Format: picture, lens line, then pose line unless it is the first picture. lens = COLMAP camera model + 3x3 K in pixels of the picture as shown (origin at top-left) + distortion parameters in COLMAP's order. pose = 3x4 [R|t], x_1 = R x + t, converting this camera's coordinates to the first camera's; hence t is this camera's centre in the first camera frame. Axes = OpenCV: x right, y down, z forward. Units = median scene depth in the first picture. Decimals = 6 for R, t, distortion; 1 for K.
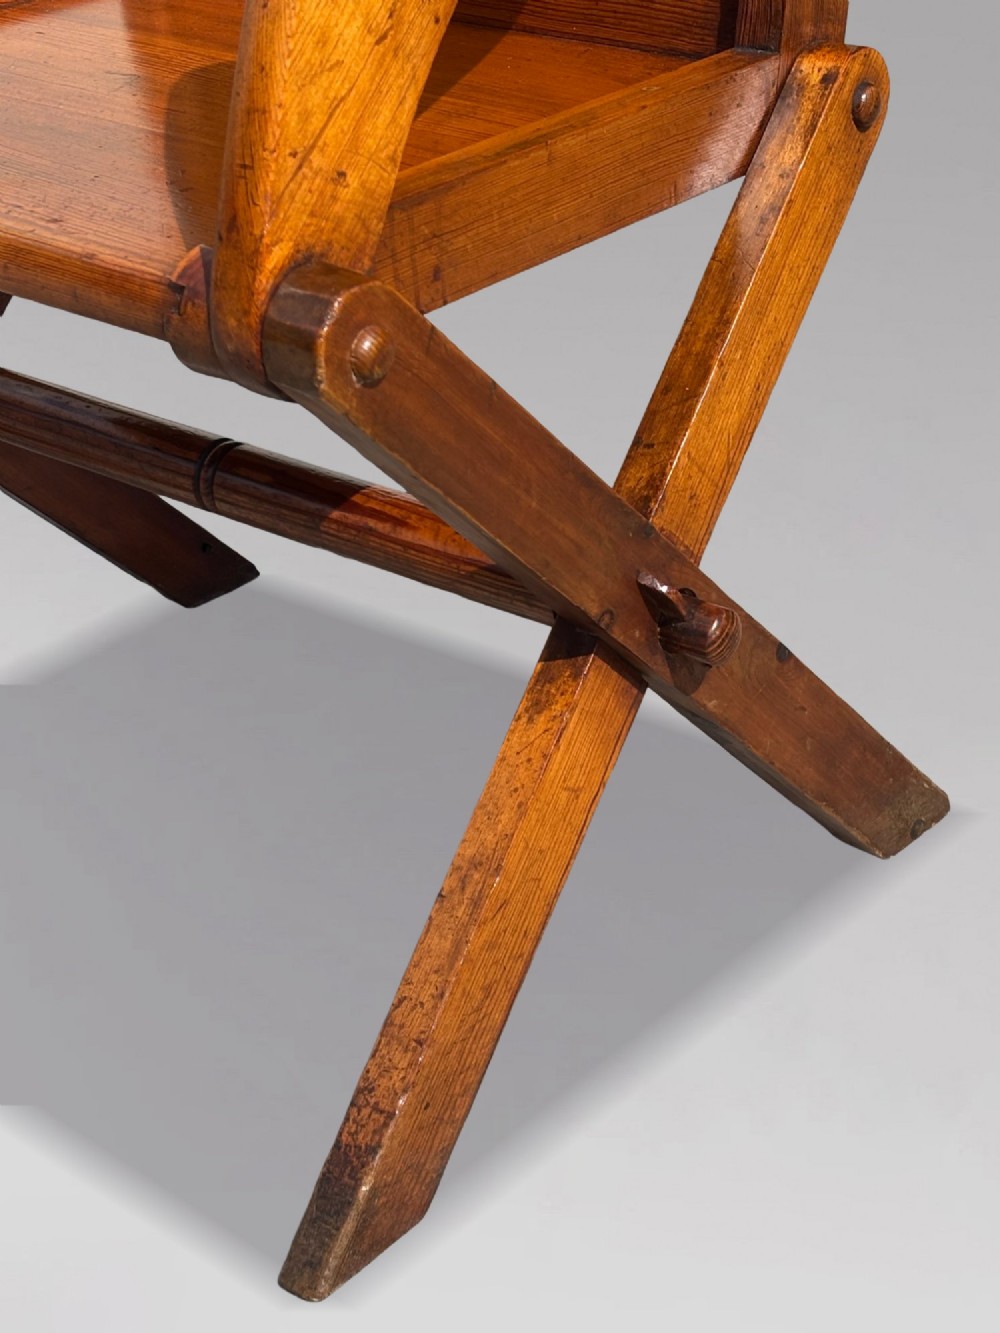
lens RADIAL K [[2444.7, 0, 529.9], [0, 2444.7, 663.5], [0, 0, 1]] dist [0.170206, -0.524284]
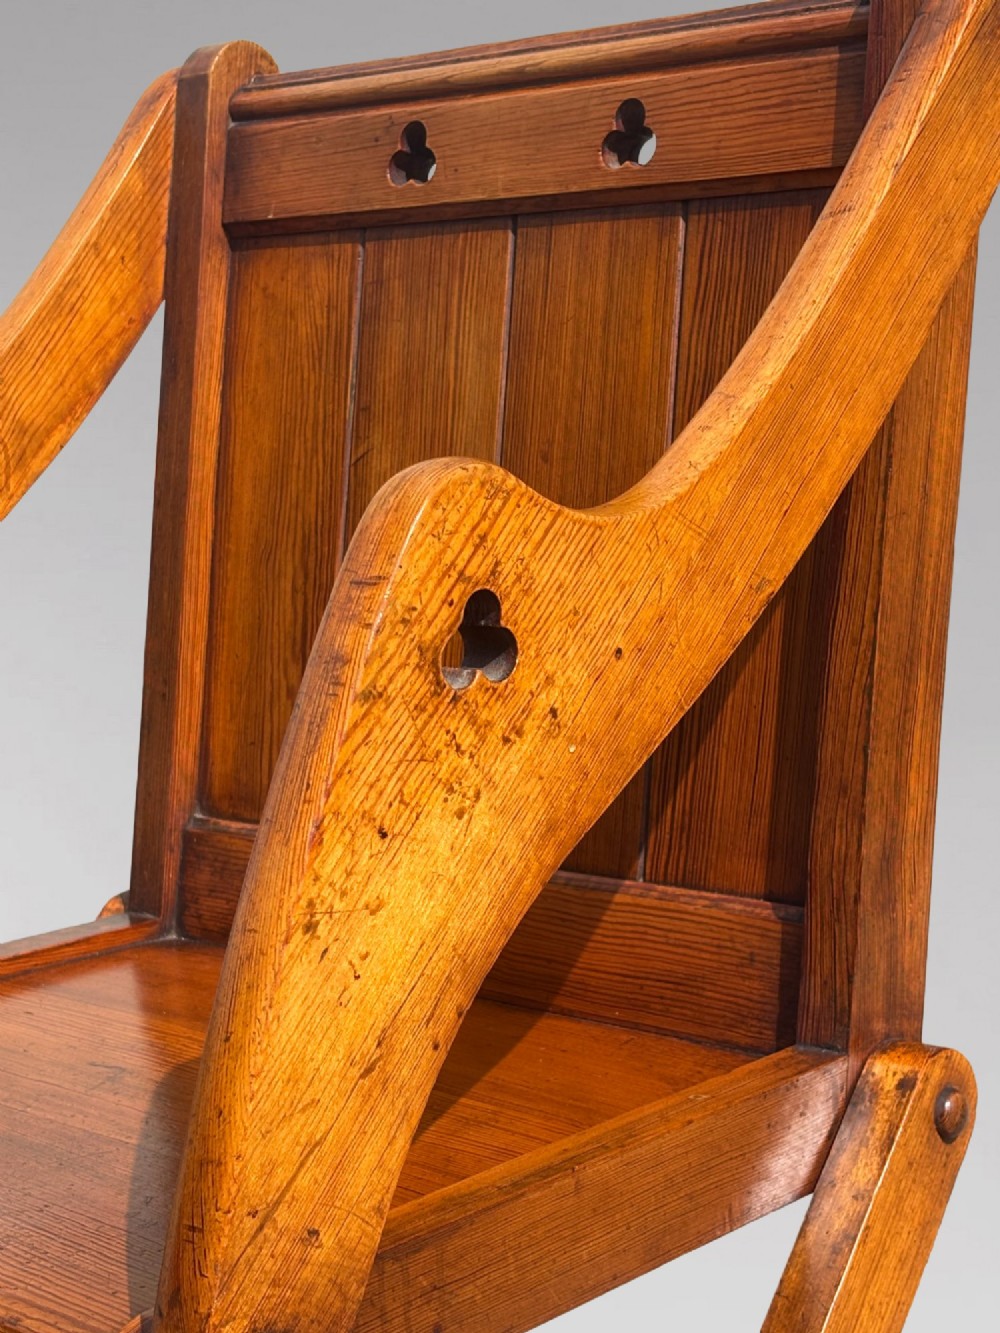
lens RADIAL K [[2444.7, 0, 529.9], [0, 2444.7, 663.5], [0, 0, 1]] dist [0.170206, -0.524284]
pose [[0.999210, 0.000876, -0.039721, 0.024078], [-0.014351, 0.940222, -0.340260, -0.082216], [0.037049, 0.340562, 0.939492, 0.135007]]
